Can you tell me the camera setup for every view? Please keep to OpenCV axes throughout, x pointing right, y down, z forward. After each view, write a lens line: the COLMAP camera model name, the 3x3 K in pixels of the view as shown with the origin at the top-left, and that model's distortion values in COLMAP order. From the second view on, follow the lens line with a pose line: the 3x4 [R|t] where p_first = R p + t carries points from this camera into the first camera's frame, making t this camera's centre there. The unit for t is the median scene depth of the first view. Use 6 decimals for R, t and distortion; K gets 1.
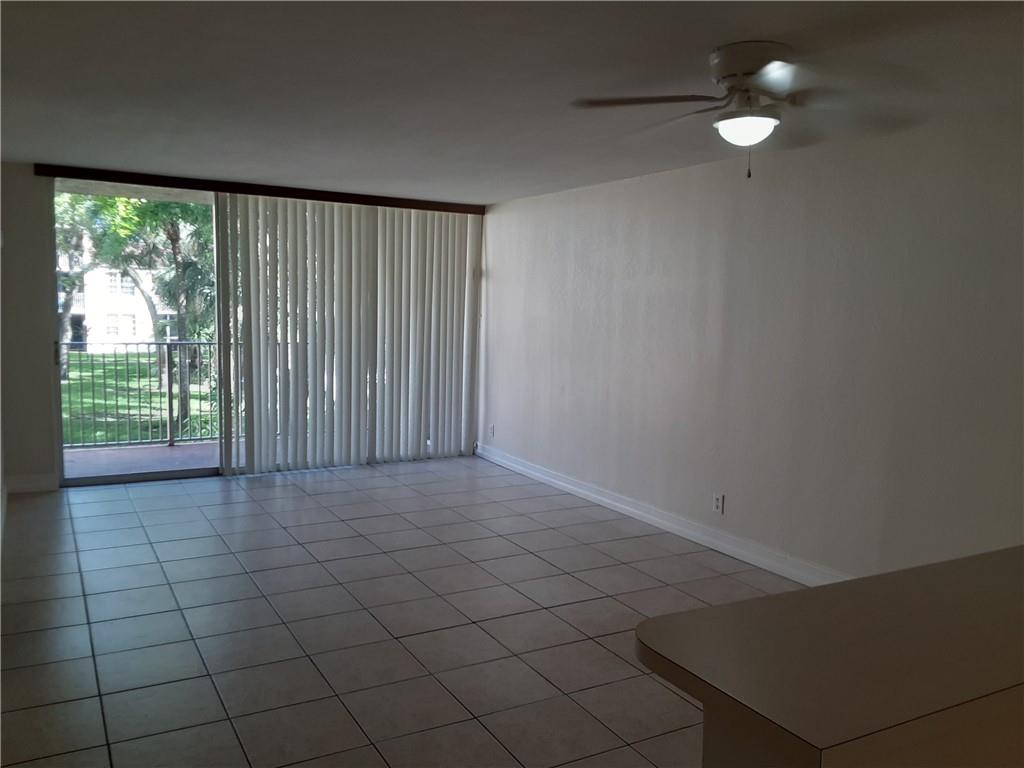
lens RADIAL K [[813.6, 0, 503.8], [0, 813.6, 381.2], [0, 0, 1]] dist [0.052732, -0.075256]
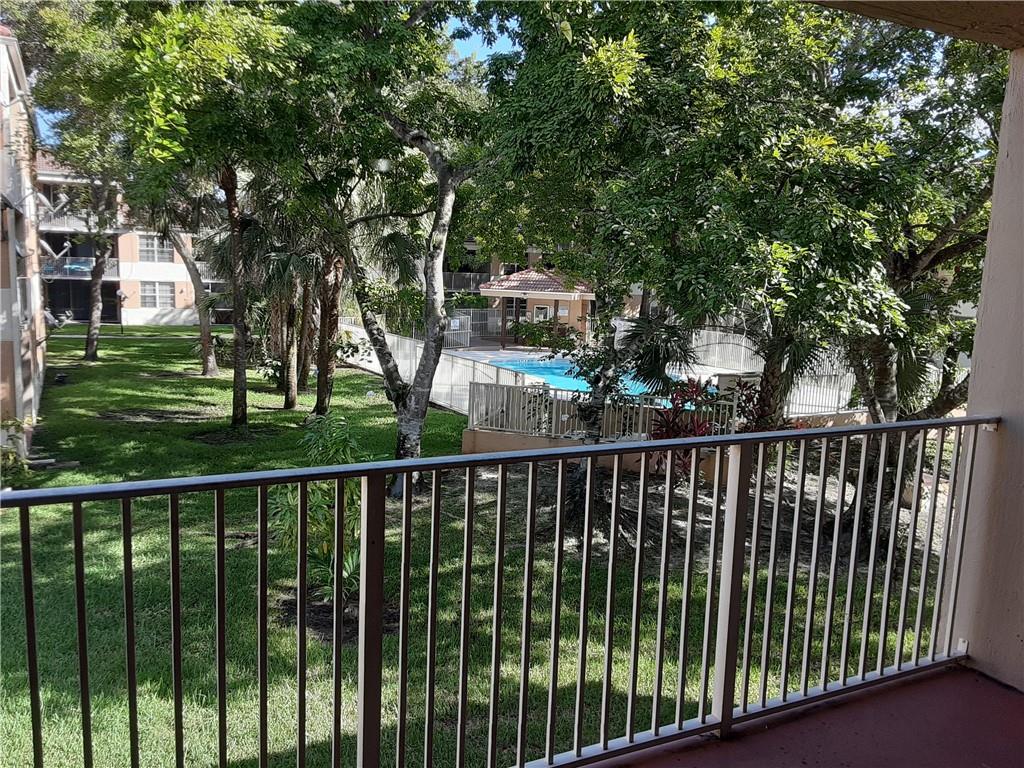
lens RADIAL K [[813.6, 0, 523.1], [0, 813.6, 382.9], [0, 0, 1]] dist [0.052732, -0.075256]
pose [[0.999757, 0.011544, -0.018764, -0.398001], [-0.010772, 0.999113, 0.040715, -0.099326], [0.019217, -0.040503, 0.998995, 0.850027]]
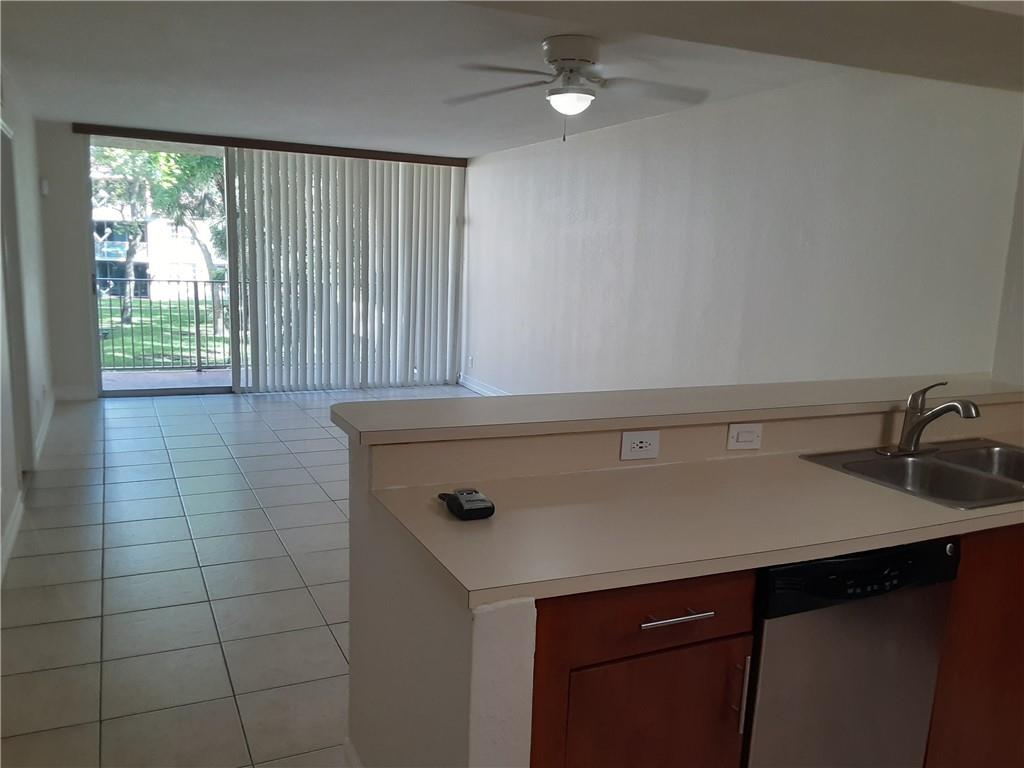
lens RADIAL K [[813.6, 0, 495.9], [0, 813.6, 393.8], [0, 0, 1]] dist [0.052732, -0.075256]
pose [[0.996924, 0.021369, -0.075411, 0.106140], [-0.015975, 0.997318, 0.071421, 0.023536], [0.076735, -0.069996, 0.994592, -0.122447]]
